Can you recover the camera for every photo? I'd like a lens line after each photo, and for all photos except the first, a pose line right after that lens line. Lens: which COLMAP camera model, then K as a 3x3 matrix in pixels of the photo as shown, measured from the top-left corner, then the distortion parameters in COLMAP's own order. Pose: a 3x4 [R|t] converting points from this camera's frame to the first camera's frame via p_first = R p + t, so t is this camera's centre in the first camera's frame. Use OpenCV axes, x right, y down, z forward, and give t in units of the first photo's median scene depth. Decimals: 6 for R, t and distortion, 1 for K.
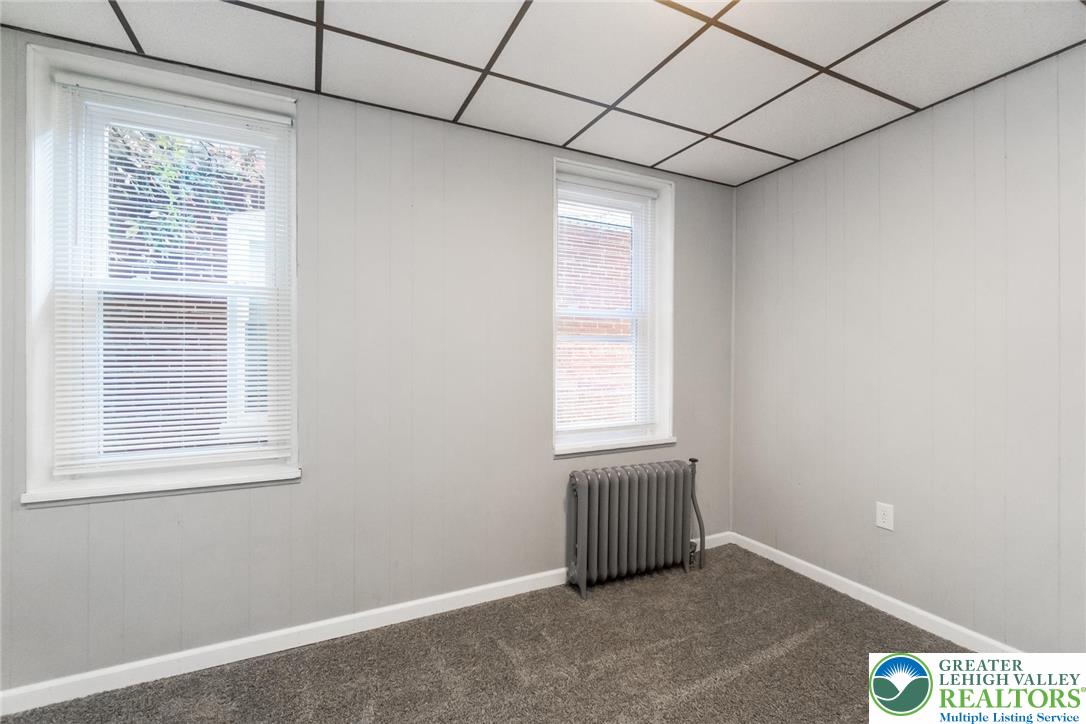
lens RADIAL K [[477.0, 0, 545.4], [0, 477.0, 358.0], [0, 0, 1]] dist [-0.000859, 0.000043]
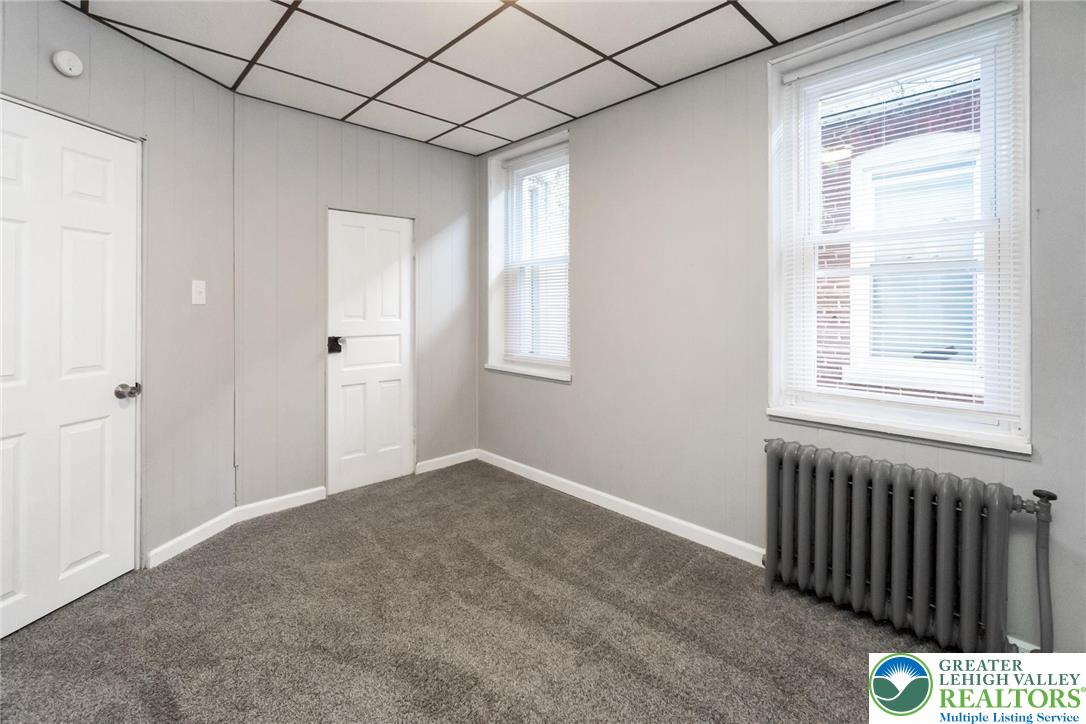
lens RADIAL K [[478.8, 0, 539.3], [0, 478.8, 341.4], [0, 0, 1]] dist [-0.000809, -0.000038]
pose [[0.305495, 0.068843, -0.949702, 0.694573], [-0.000898, 0.997403, 0.072012, 0.018918], [0.952193, -0.021147, 0.304764, 0.385379]]
